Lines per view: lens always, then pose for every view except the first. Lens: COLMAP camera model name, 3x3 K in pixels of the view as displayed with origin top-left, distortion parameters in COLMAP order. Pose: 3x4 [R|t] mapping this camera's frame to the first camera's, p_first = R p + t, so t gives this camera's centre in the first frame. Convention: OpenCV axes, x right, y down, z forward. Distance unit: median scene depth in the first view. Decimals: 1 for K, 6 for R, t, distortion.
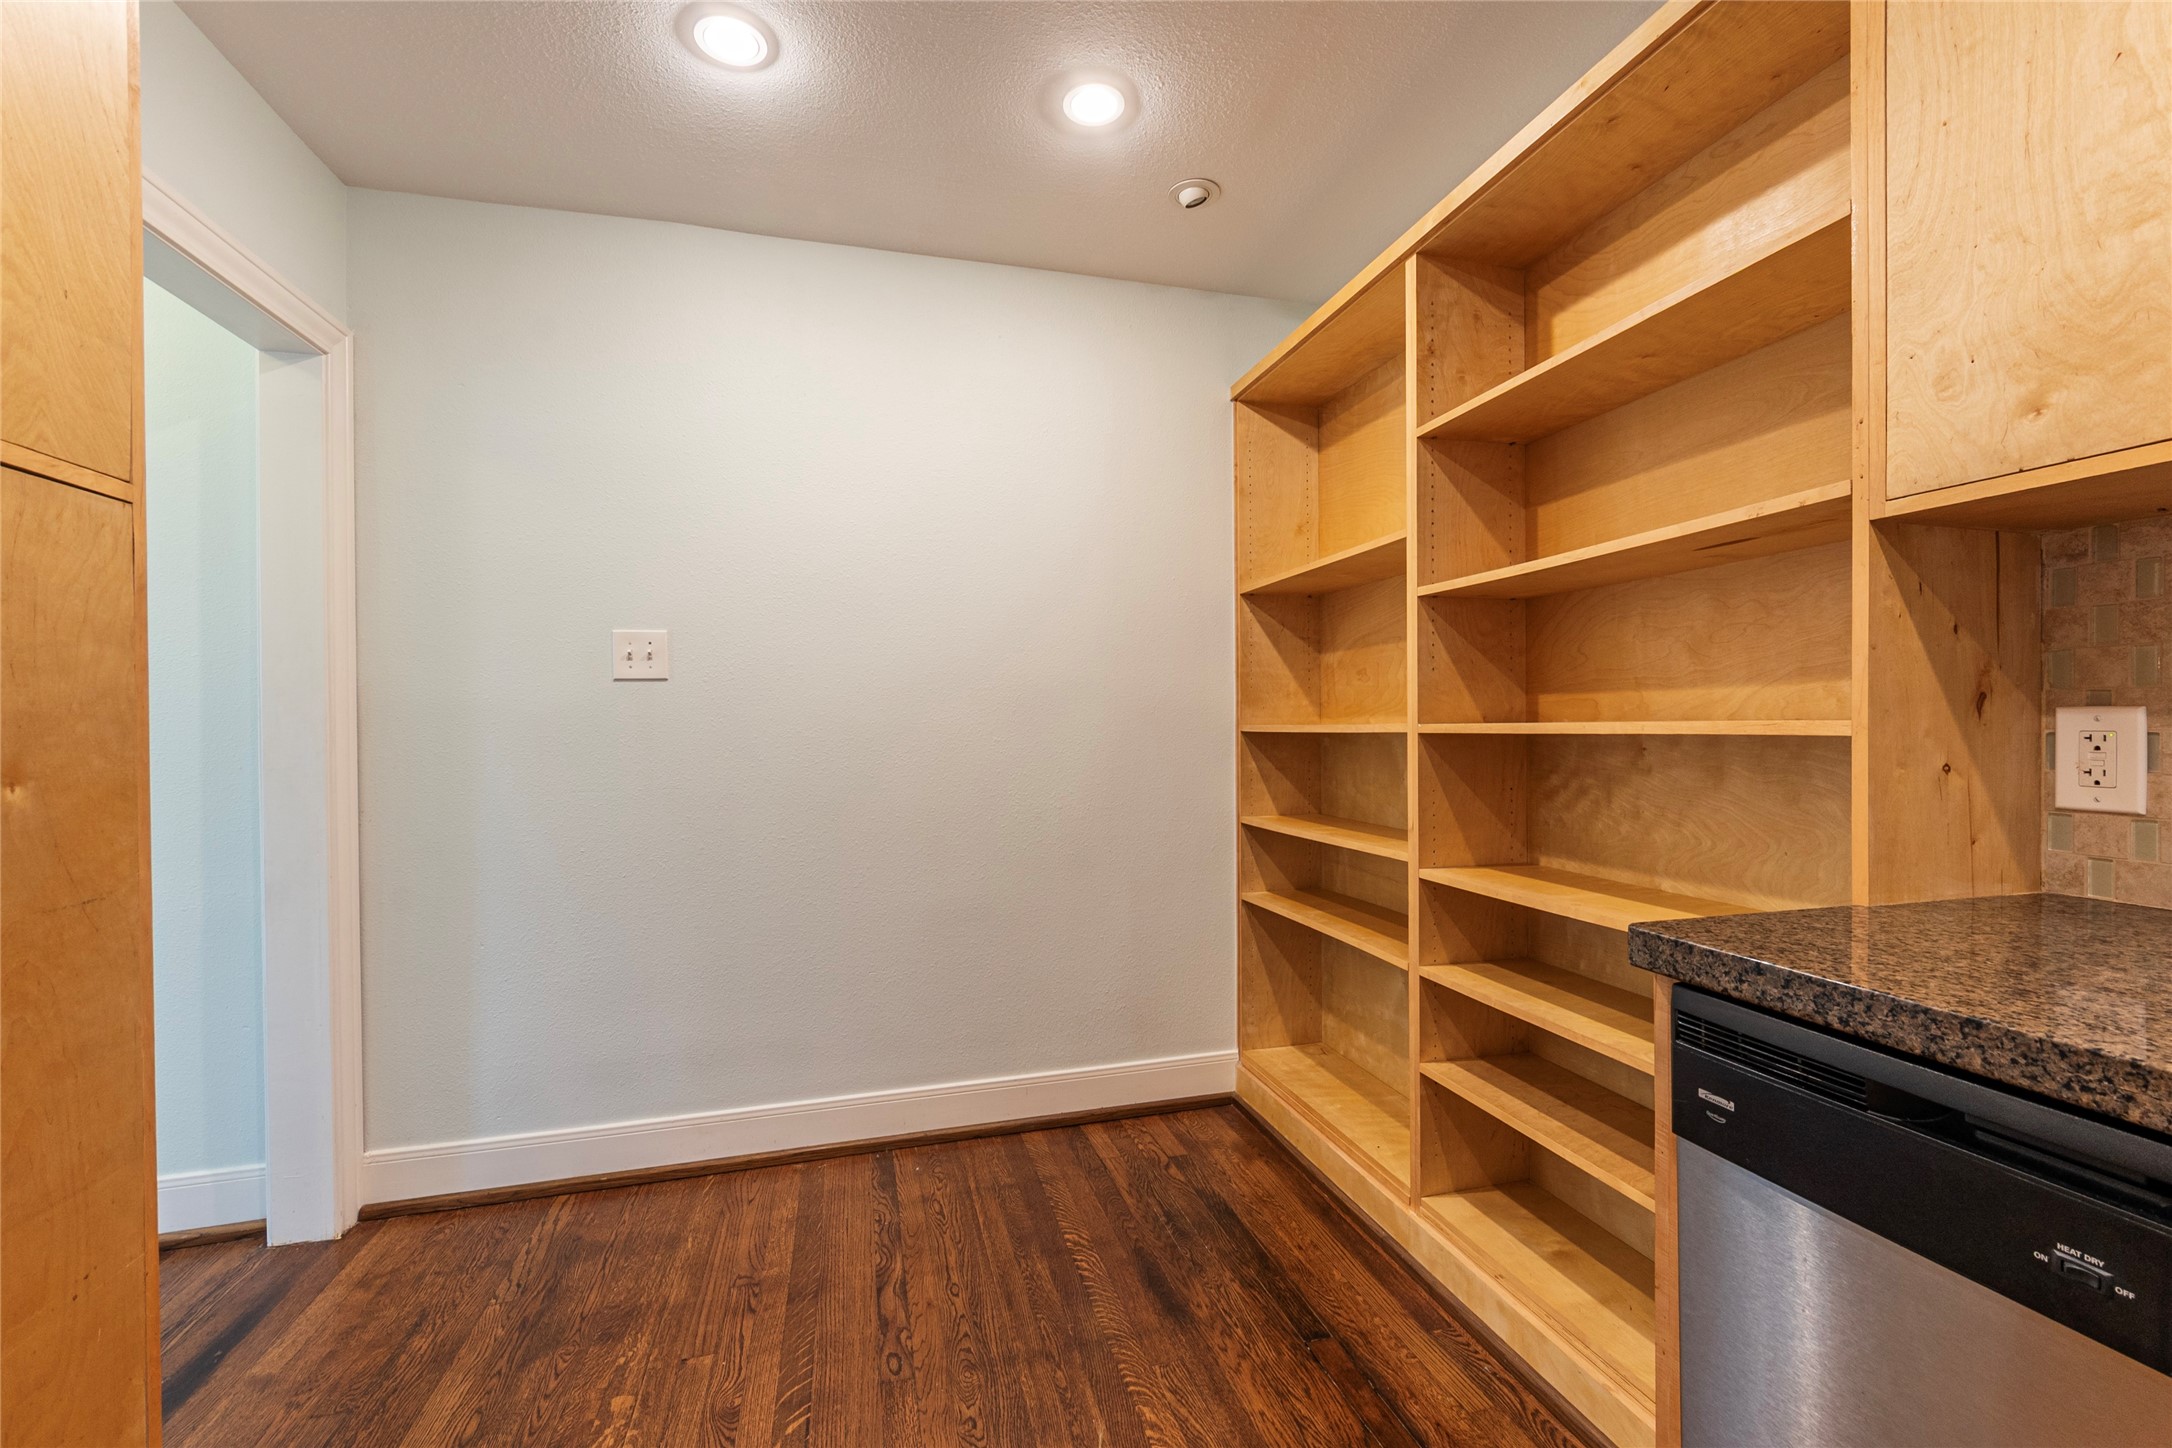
lens RADIAL K [[910.7, 0, 1092.4], [0, 910.7, 729.4], [0, 0, 1]] dist [0.001692, 0.000180]
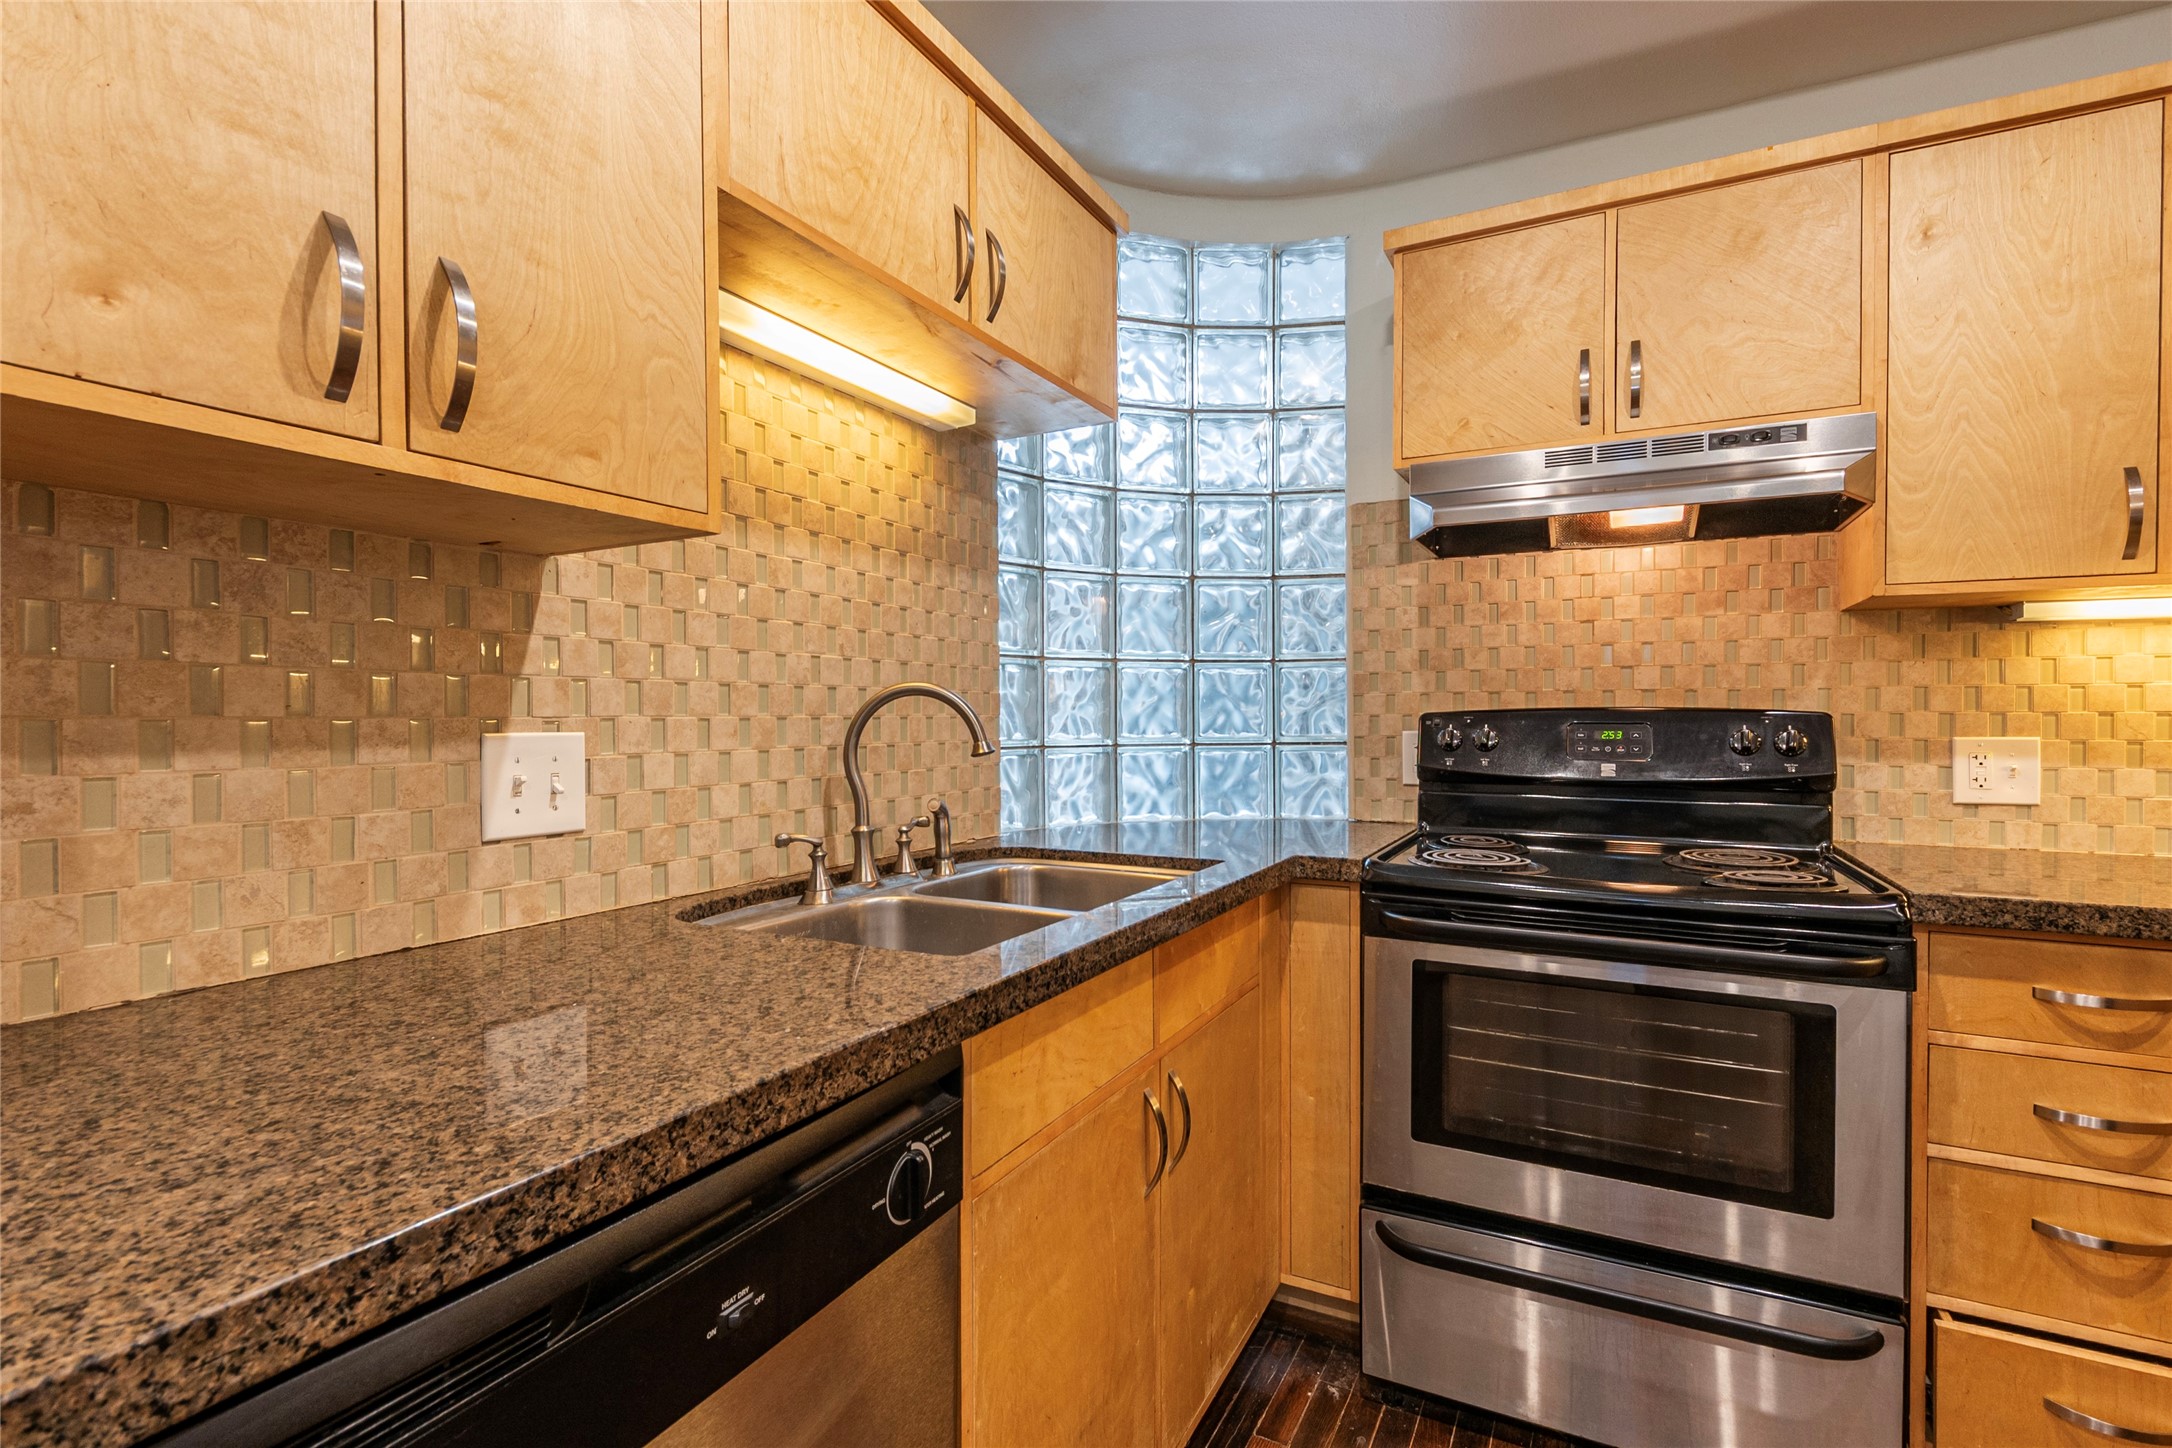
lens RADIAL K [[996.2, 0, 1098.7], [0, 996.2, 725.3], [0, 0, 1]] dist [0.004877, -0.004629]
pose [[-0.736720, 0.003951, 0.676186, 0.025513], [0.013764, 0.999863, 0.009154, -0.032649], [-0.676057, 0.016050, -0.736674, 0.868659]]
